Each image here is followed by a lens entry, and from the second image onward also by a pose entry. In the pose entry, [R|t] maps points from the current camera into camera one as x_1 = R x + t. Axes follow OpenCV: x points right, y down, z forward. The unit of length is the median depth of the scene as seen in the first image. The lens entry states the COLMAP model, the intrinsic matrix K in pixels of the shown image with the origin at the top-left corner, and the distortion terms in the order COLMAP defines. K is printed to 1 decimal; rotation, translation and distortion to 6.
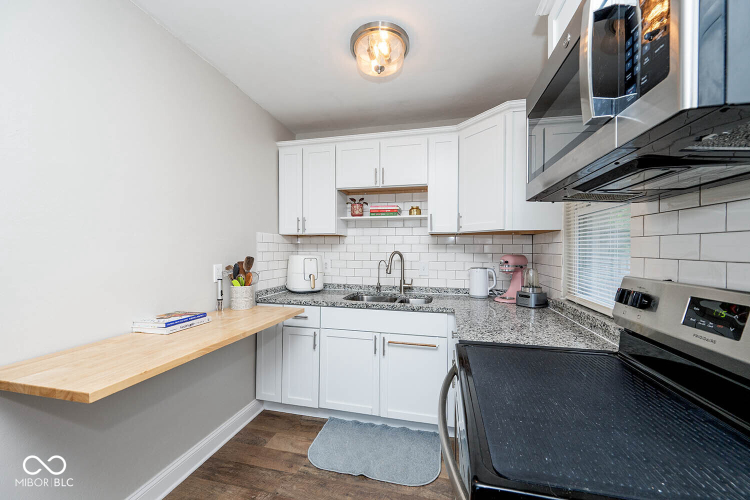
lens RADIAL K [[291.6, 0, 372.9], [0, 291.6, 250.6], [0, 0, 1]] dist [0.000335, -0.000222]
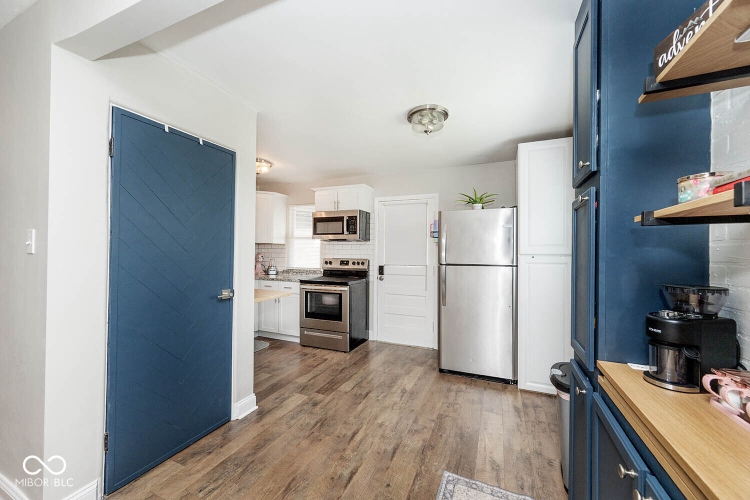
lens RADIAL K [[291.6, 0, 372.9], [0, 291.6, 250.6], [0, 0, 1]] dist [0.000335, -0.000222]
pose [[0.171288, 0.007786, 0.985190, -4.370861], [-0.007734, 0.999949, -0.006558, 0.000935], [-0.985191, -0.006497, 0.171339, -0.600180]]
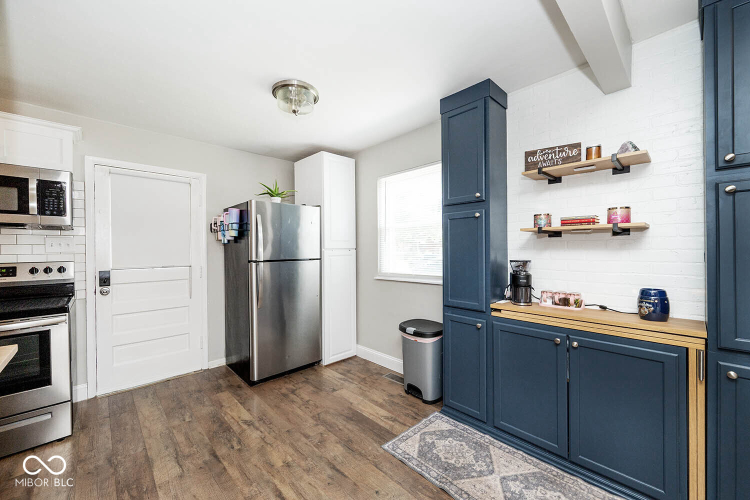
lens RADIAL K [[291.6, 0, 372.9], [0, 291.6, 250.6], [0, 0, 1]] dist [0.000335, -0.000222]
pose [[-0.835844, 0.001412, 0.548965, -3.367530], [0.007582, 0.999931, 0.008972, 0.005401], [-0.548915, 0.011661, -0.835797, 1.256229]]
